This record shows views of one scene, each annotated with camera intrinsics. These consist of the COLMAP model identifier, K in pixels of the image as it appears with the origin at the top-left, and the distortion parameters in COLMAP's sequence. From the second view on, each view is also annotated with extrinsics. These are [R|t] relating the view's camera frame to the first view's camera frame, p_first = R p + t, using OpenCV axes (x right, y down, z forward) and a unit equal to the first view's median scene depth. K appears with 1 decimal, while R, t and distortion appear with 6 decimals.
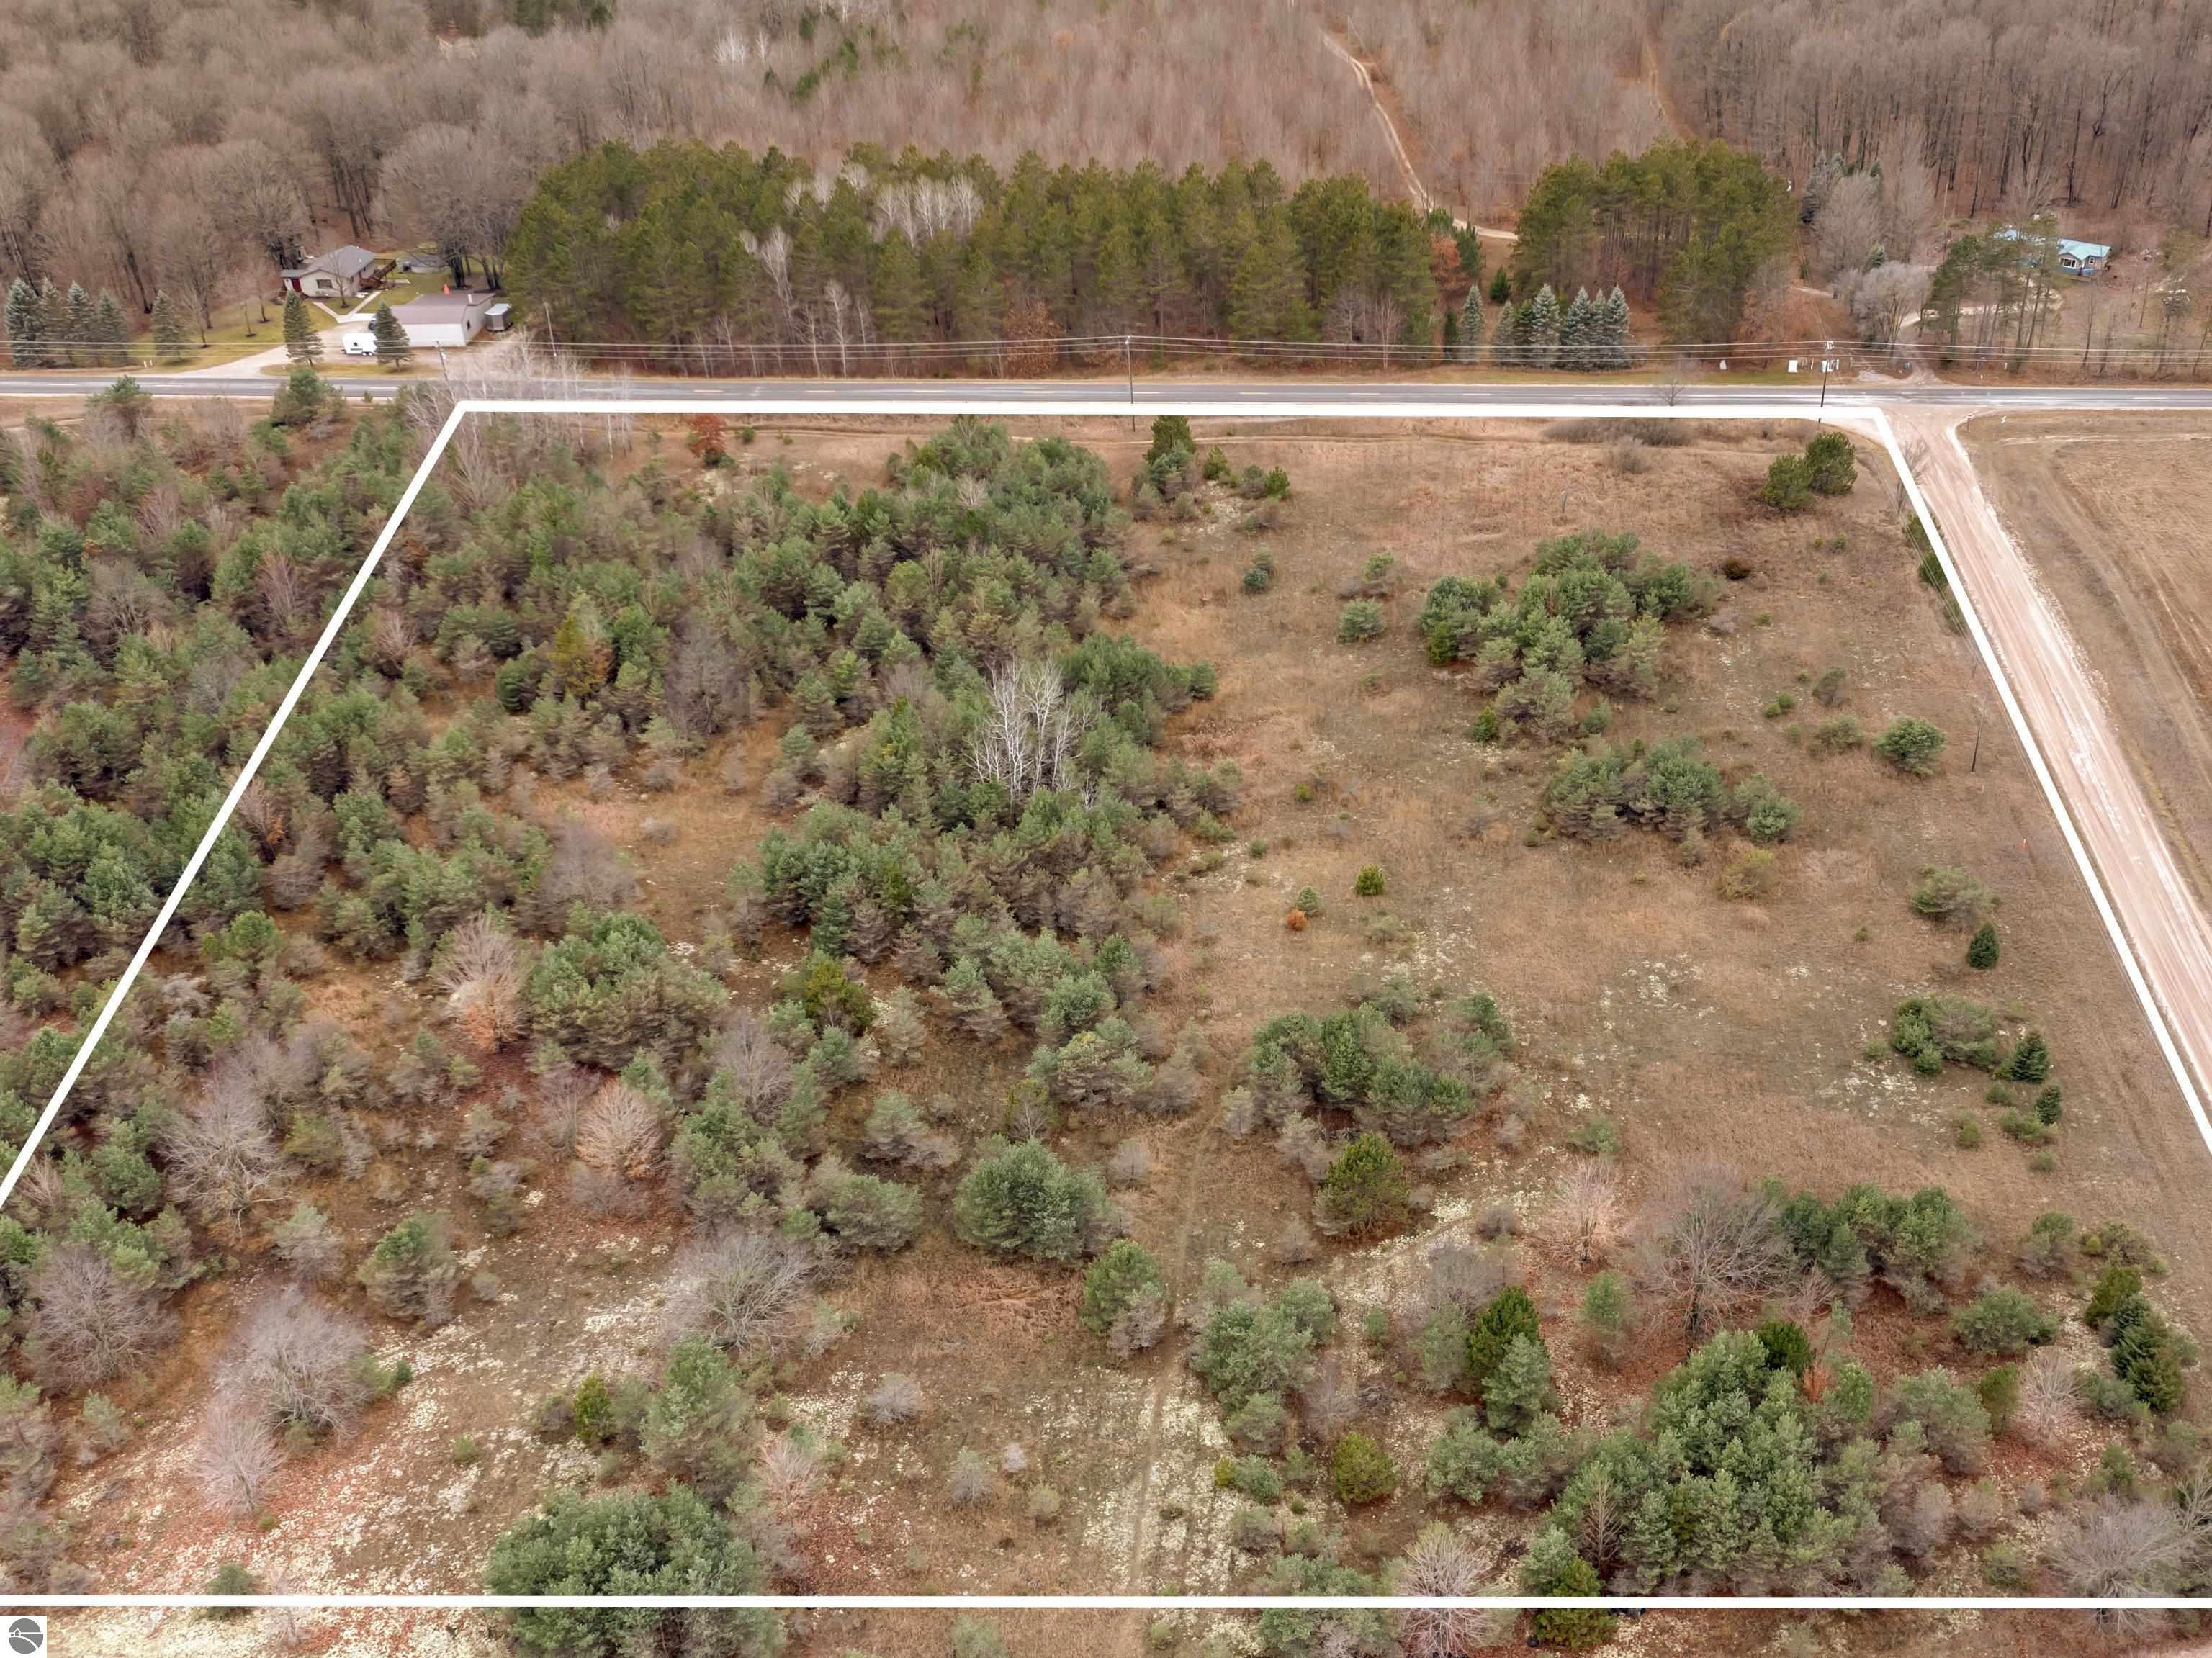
lens RADIAL K [[1848.4, 0, 1103.8], [0, 1848.4, 833.0], [0, 0, 1]] dist [-0.012653, -0.003128]
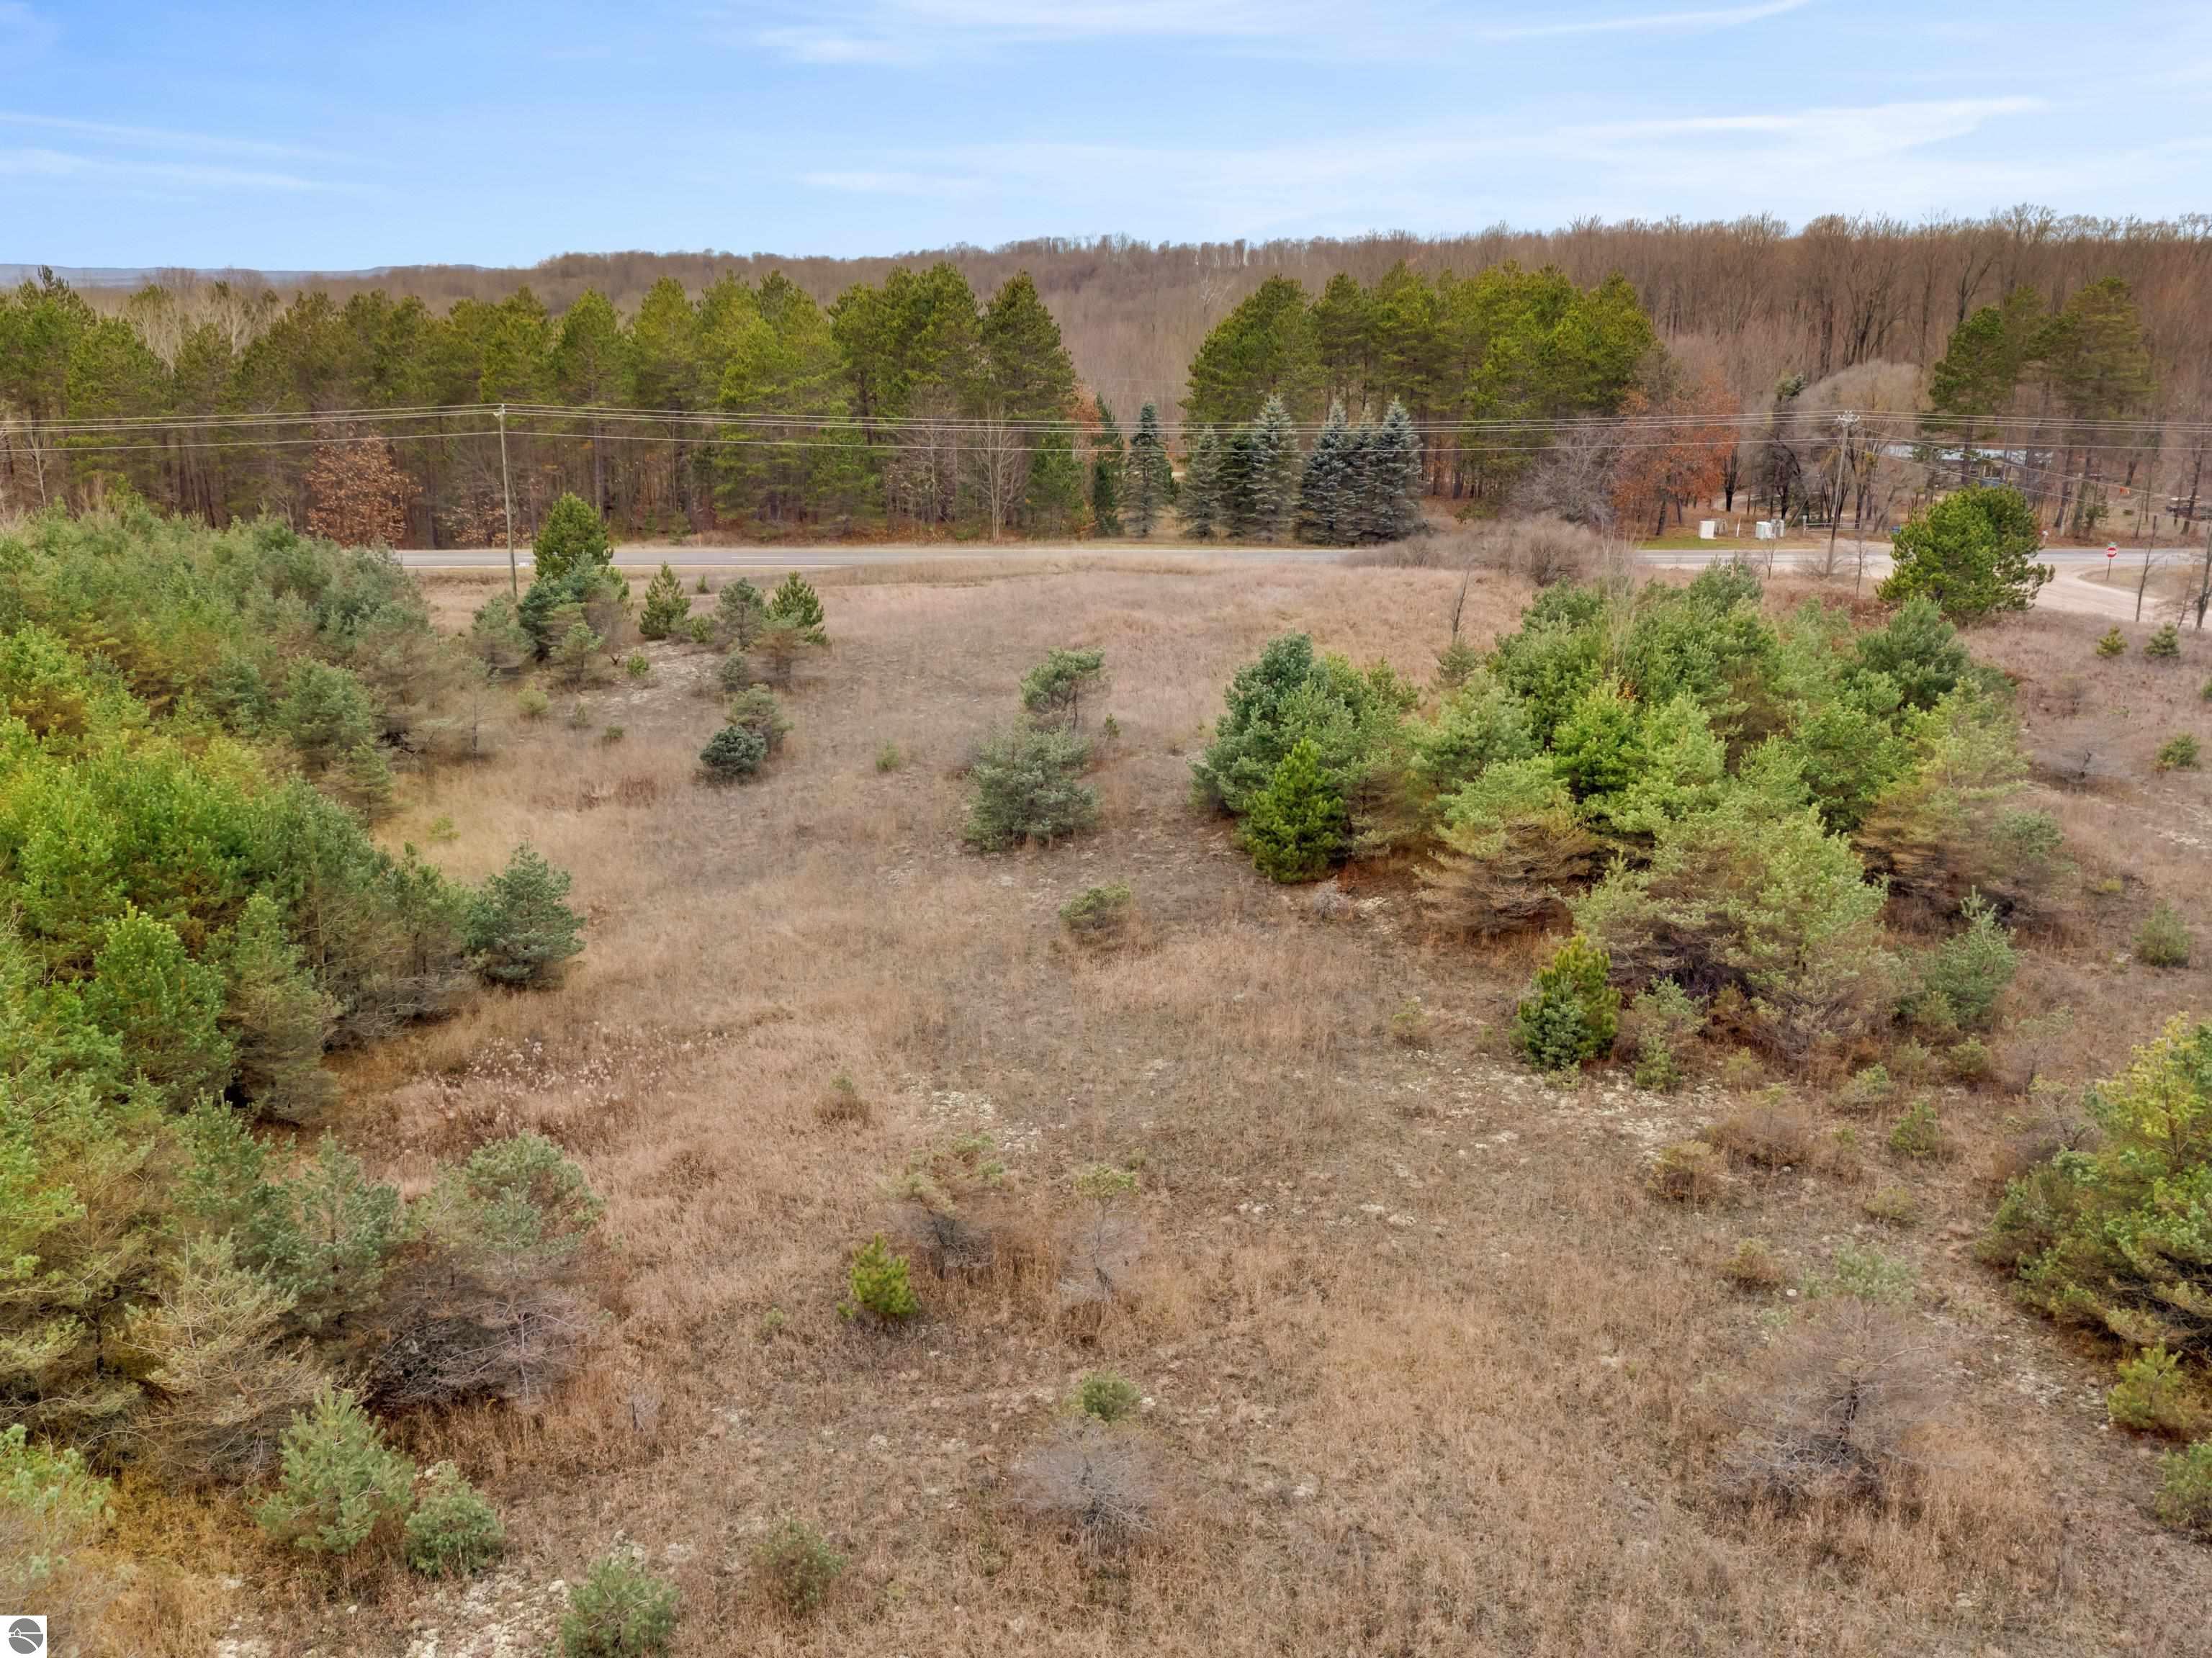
lens RADIAL K [[1848.4, 0, 1091.5], [0, 1848.4, 828.7], [0, 0, 1]] dist [-0.012653, -0.003128]
pose [[0.970502, 0.035112, 0.238522, 0.072123], [0.035315, 0.957963, -0.284709, -0.009836], [-0.238492, 0.284734, 0.928465, 0.715046]]
